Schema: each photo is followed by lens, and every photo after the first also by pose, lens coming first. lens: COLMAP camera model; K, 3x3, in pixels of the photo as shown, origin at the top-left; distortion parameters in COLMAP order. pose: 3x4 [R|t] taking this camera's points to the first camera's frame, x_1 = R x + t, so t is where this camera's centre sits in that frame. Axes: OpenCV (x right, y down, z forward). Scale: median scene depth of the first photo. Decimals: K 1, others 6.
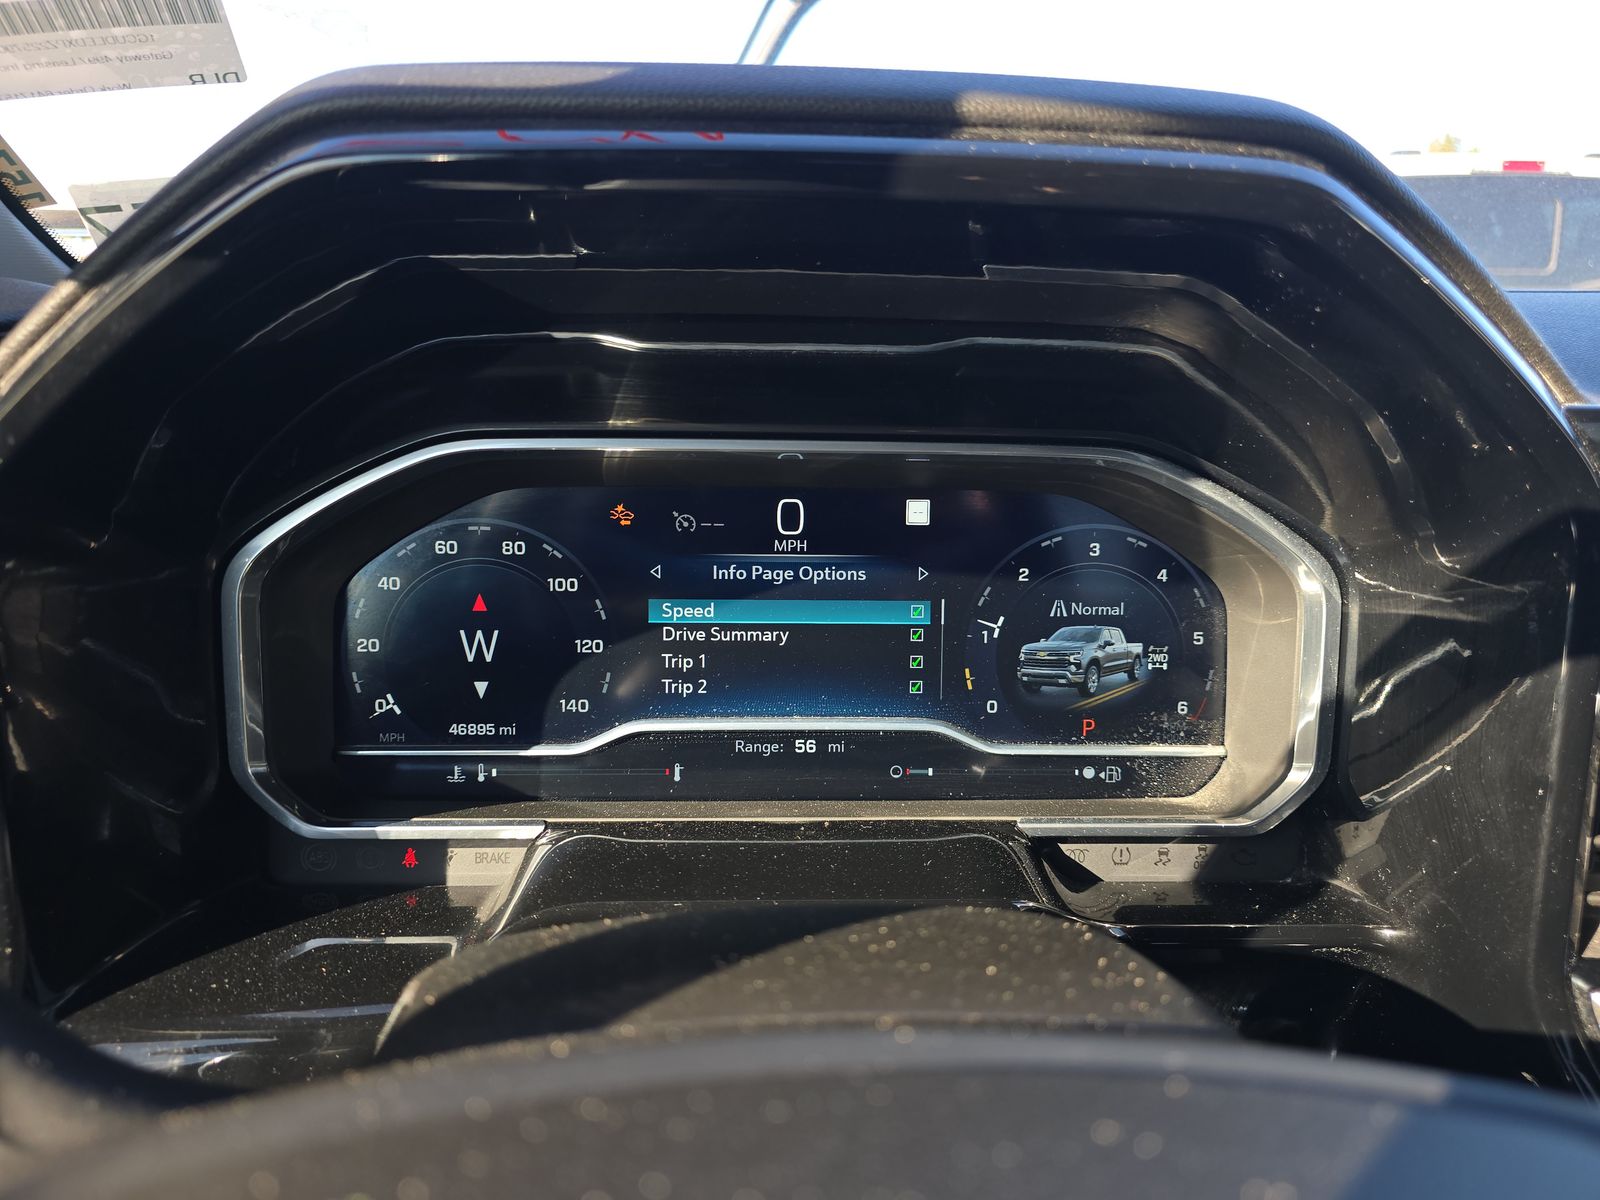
lens RADIAL K [[1084.6, 0, 801.3], [0, 1084.6, 601.5], [0, 0, 1]] dist [0.039091, -0.004066]
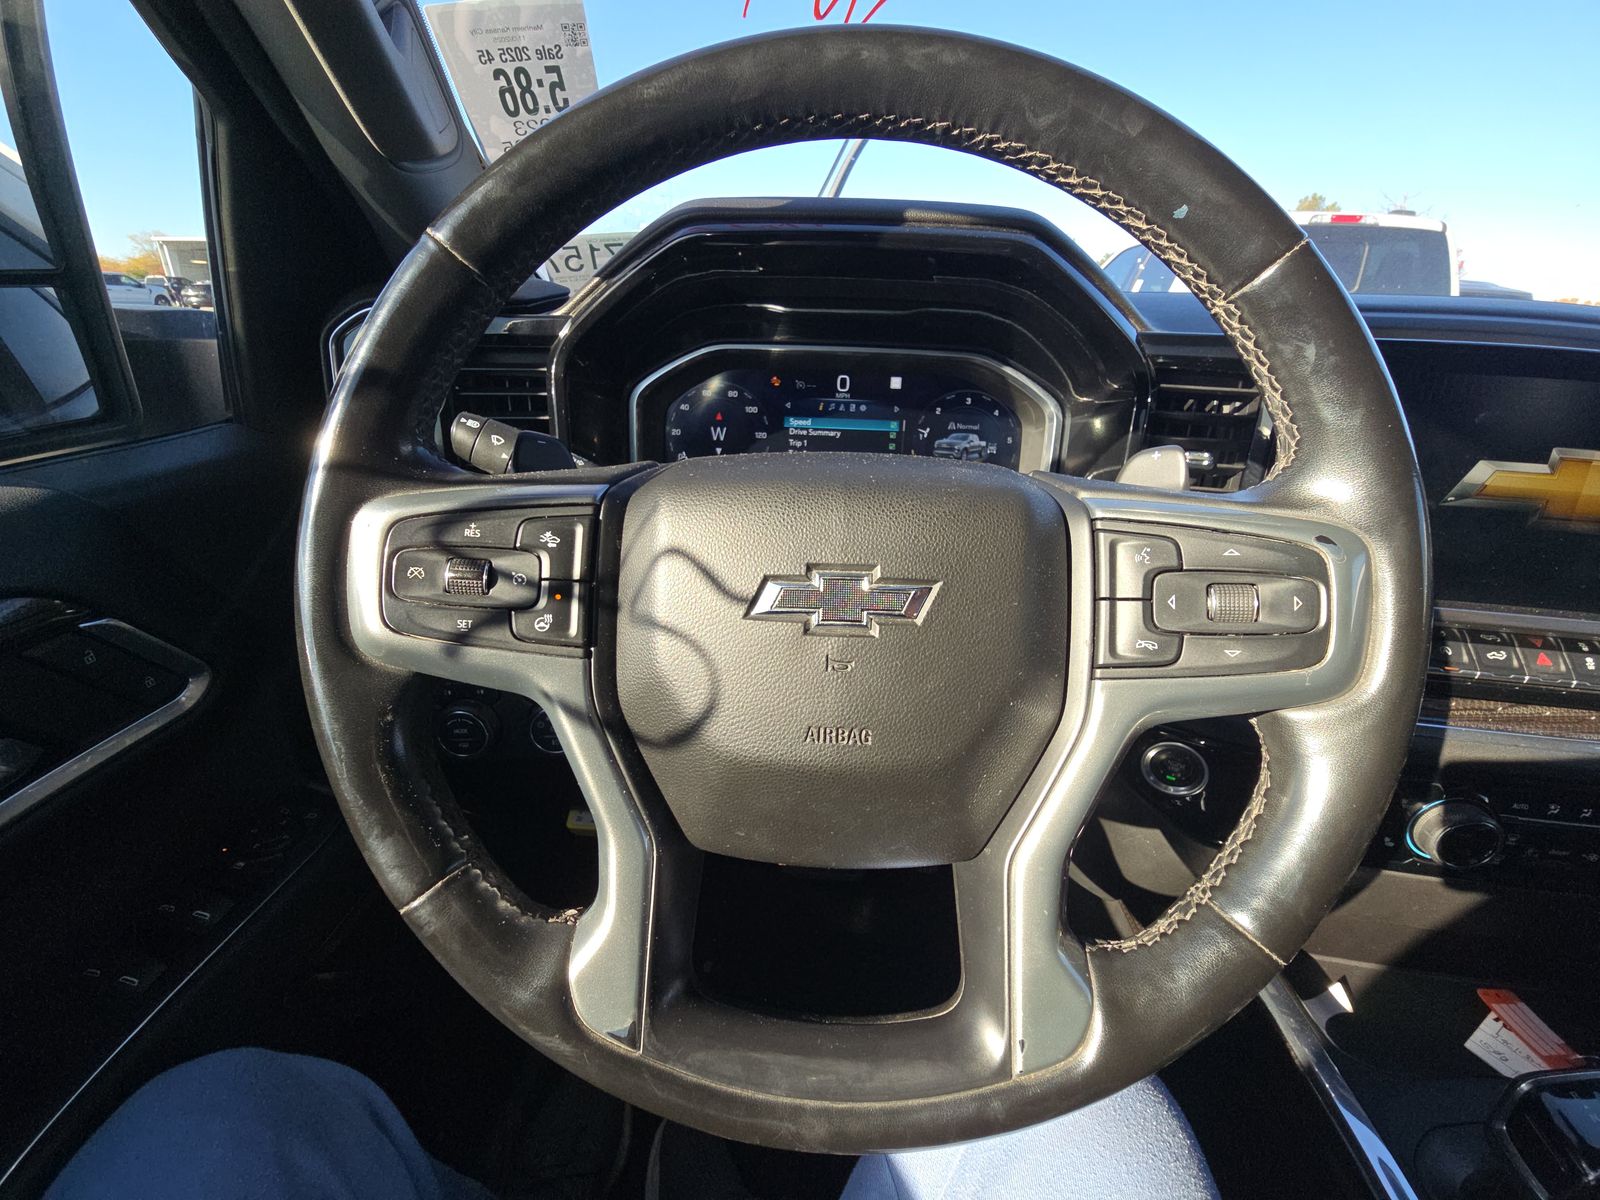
lens RADIAL K [[637.2, 0, 796.3], [0, 637.2, 601.4], [0, 0, 1]] dist [-0.002109, -0.000190]
pose [[0.995214, 0.049853, -0.084044, 0.029793], [-0.035097, 0.985041, 0.168711, 0.168694], [0.091197, -0.164954, 0.982076, -0.506489]]
